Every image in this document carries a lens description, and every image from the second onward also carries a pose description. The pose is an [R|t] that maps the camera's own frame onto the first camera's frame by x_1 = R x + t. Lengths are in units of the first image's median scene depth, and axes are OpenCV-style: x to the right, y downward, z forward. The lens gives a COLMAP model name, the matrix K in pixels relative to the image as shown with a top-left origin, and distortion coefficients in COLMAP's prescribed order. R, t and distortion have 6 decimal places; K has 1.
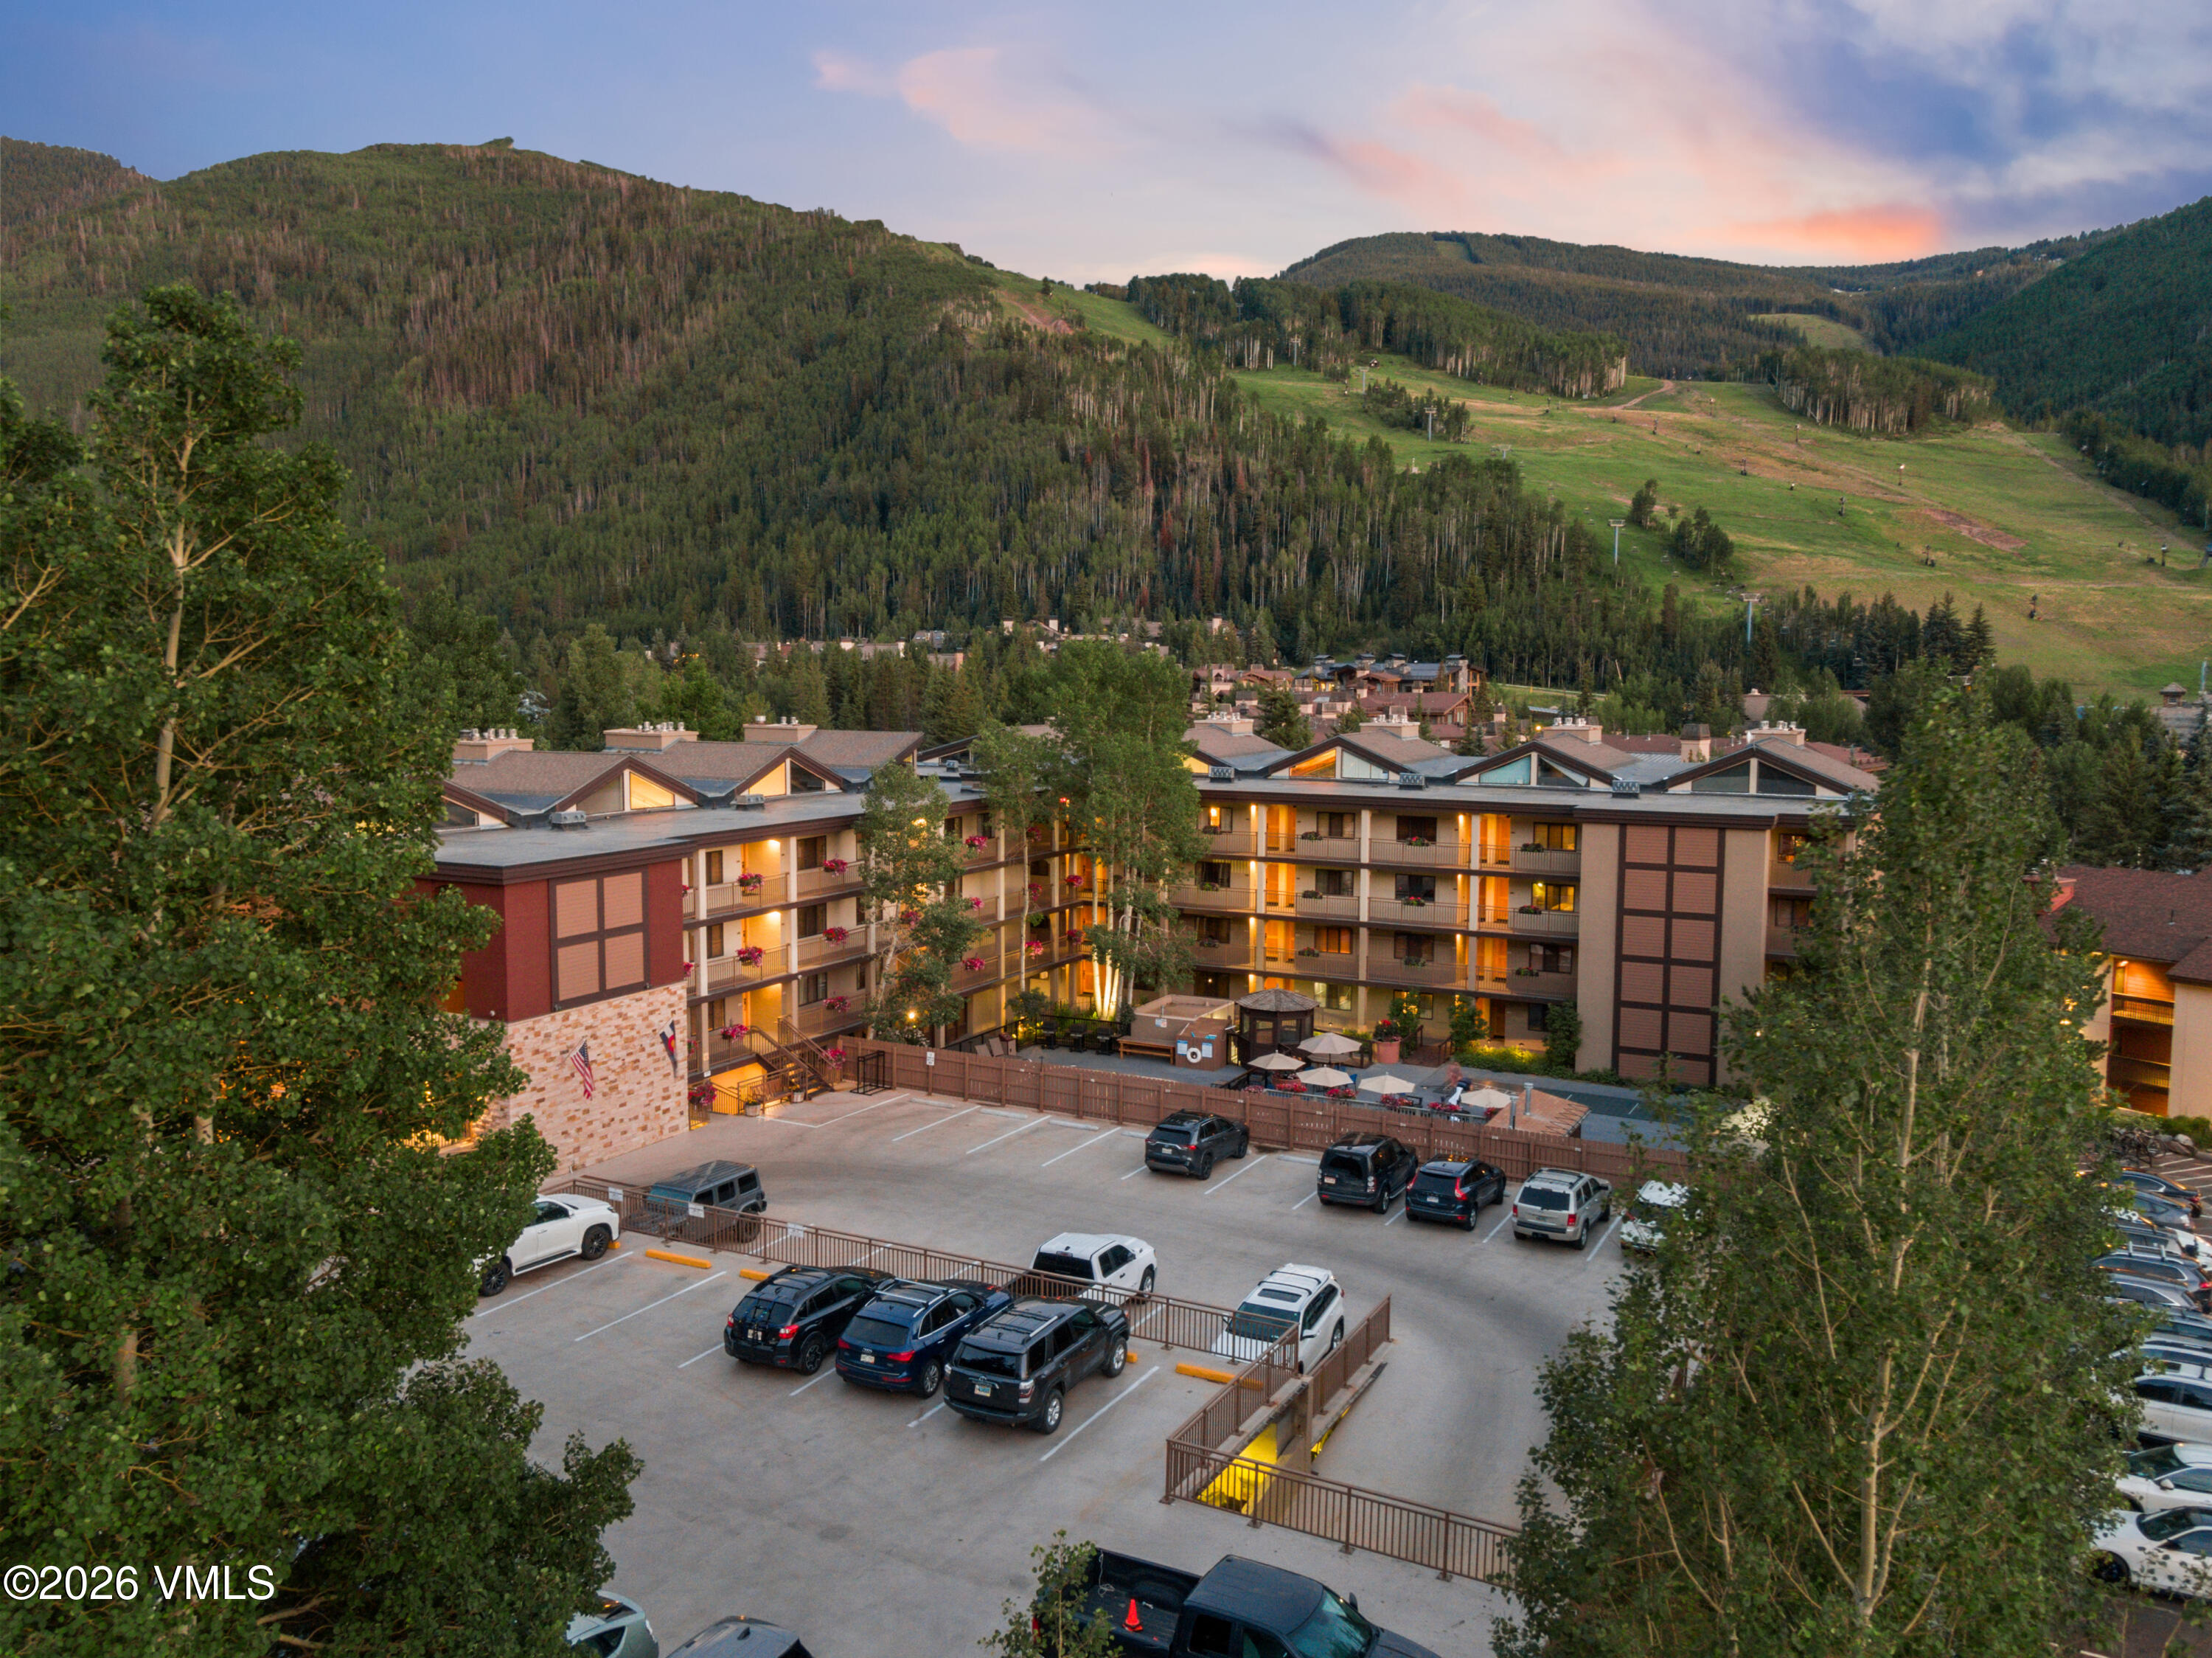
lens RADIAL K [[1708.8, 0, 1106.0], [0, 1708.8, 829.0], [0, 0, 1]] dist [-0.005416, -0.005040]
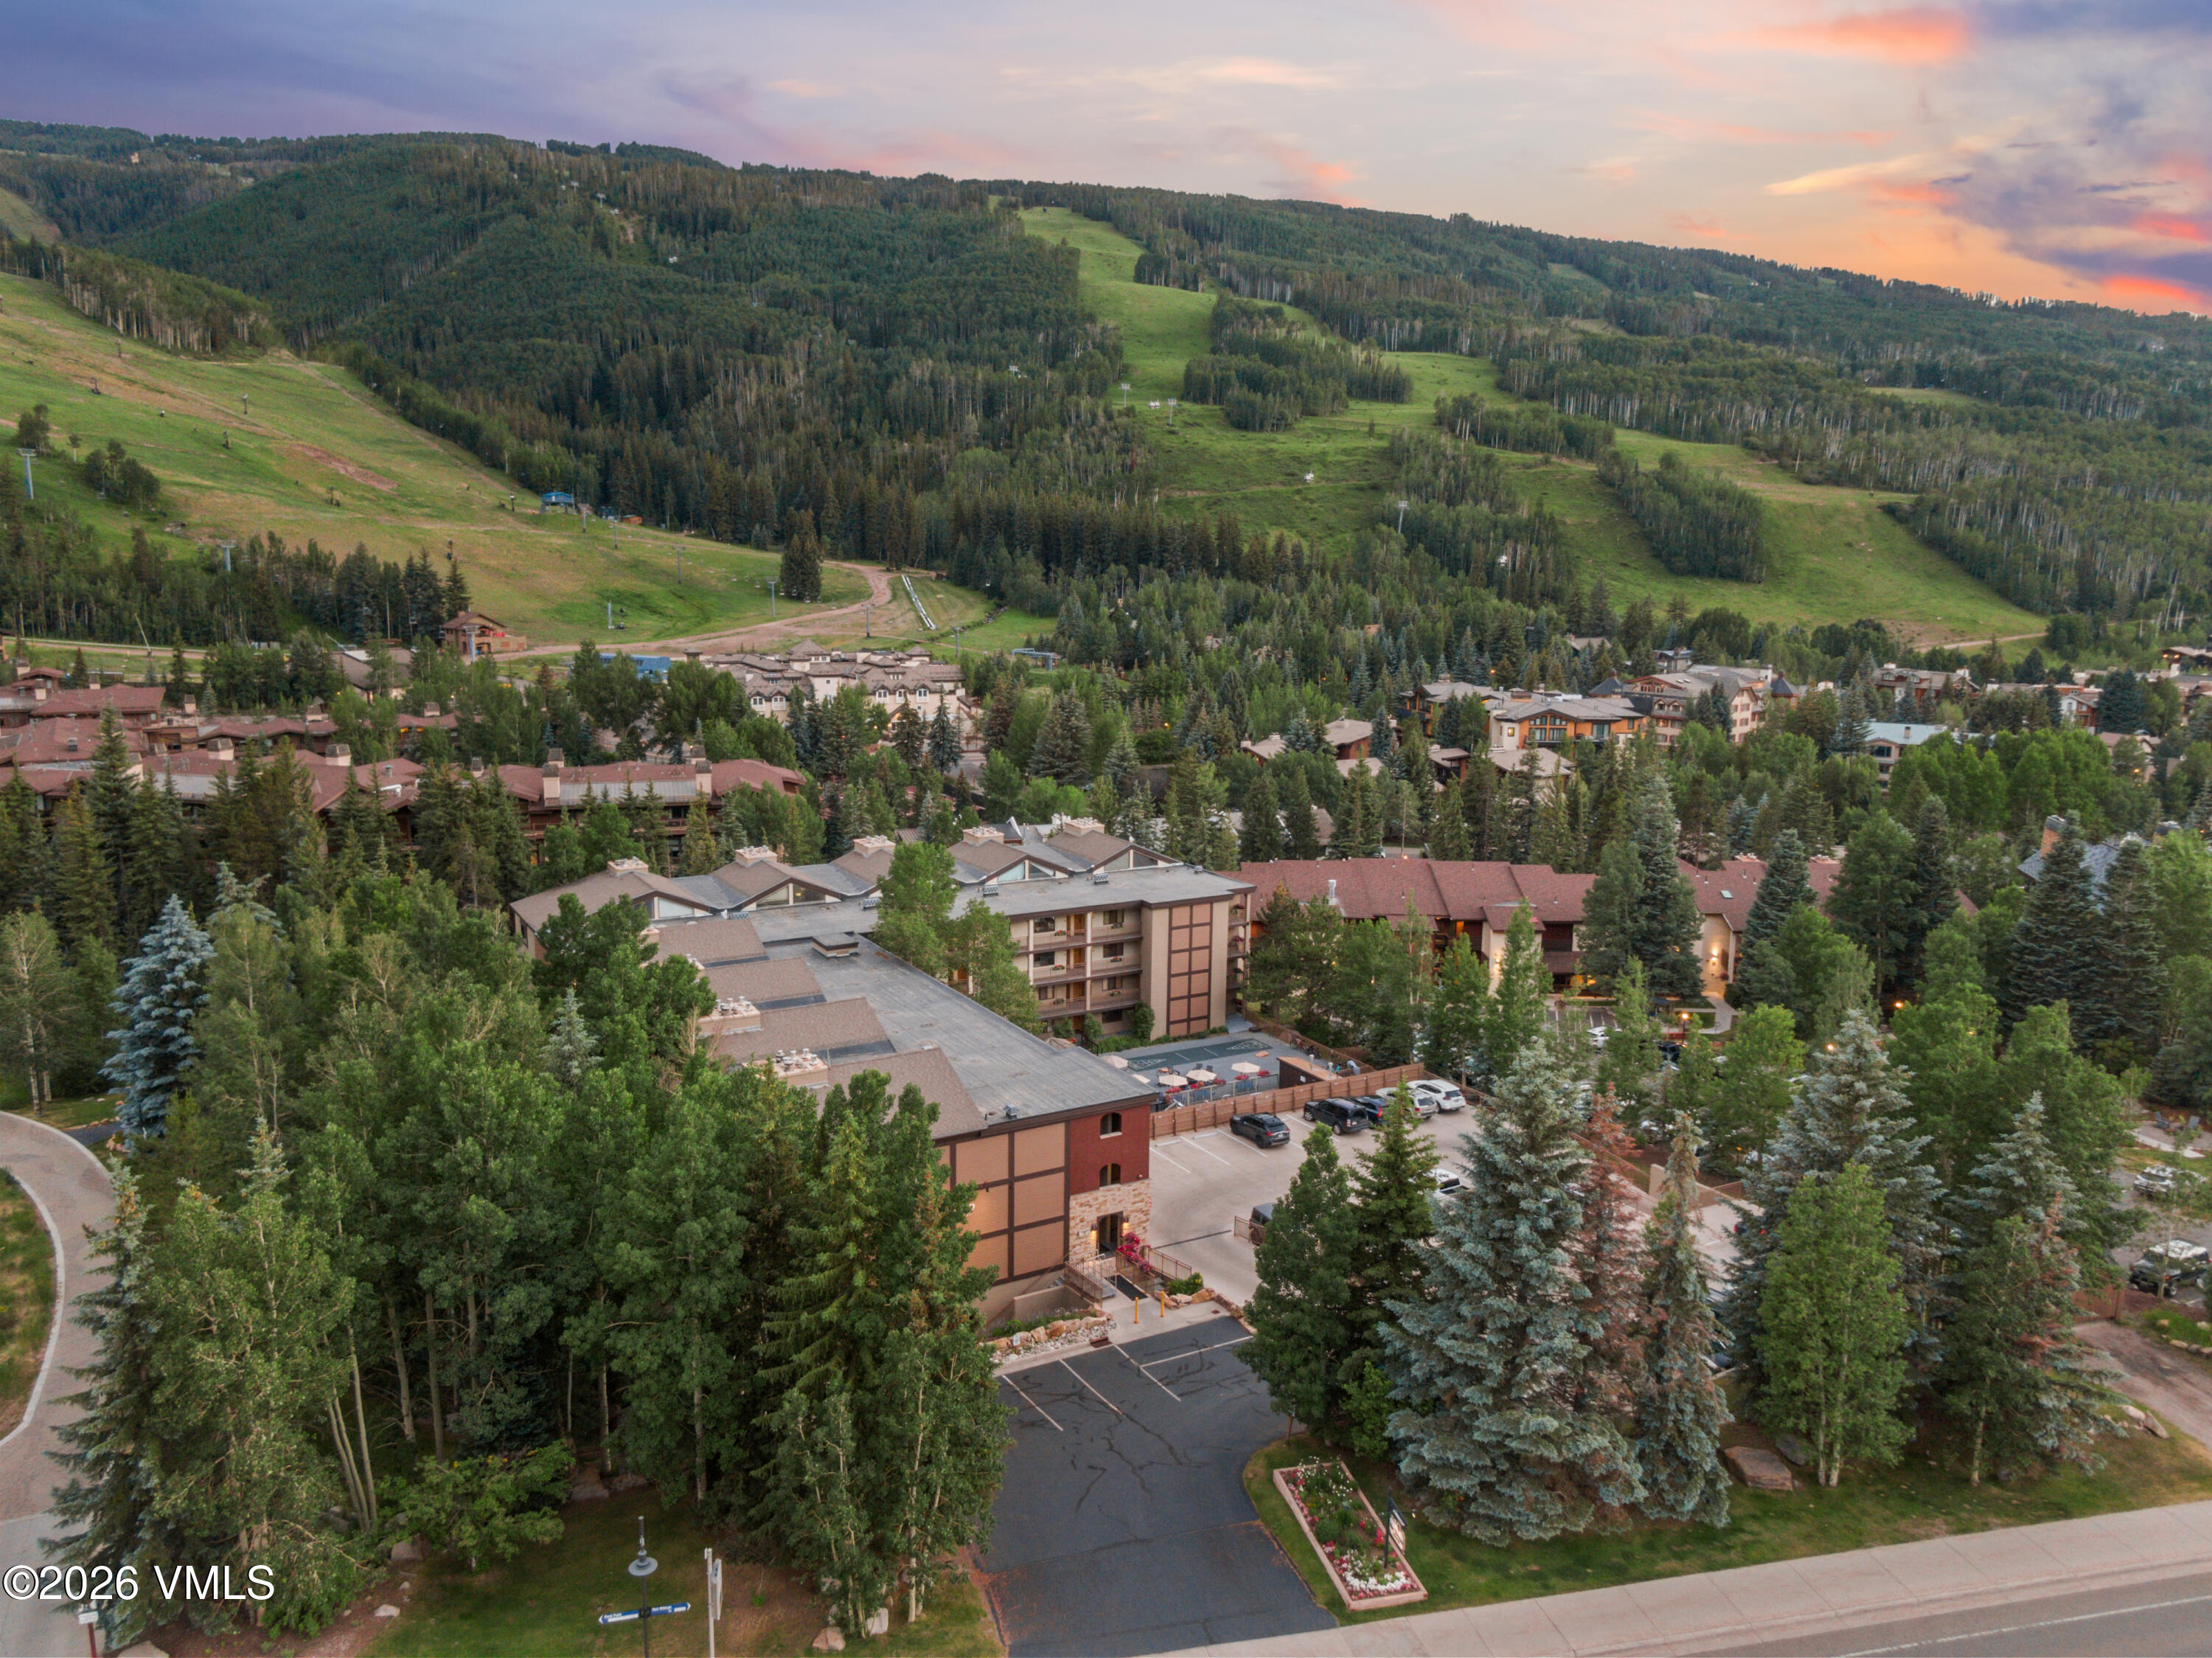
lens RADIAL K [[1544.3, 0, 1106.0], [0, 1544.3, 829.0], [0, 0, 1]] dist [0.000683, 0.000668]
pose [[0.538399, -0.142155, 0.830613, -0.123531], [0.070414, 0.989811, 0.123758, -0.032952], [-0.839743, -0.008144, 0.542923, 0.013760]]
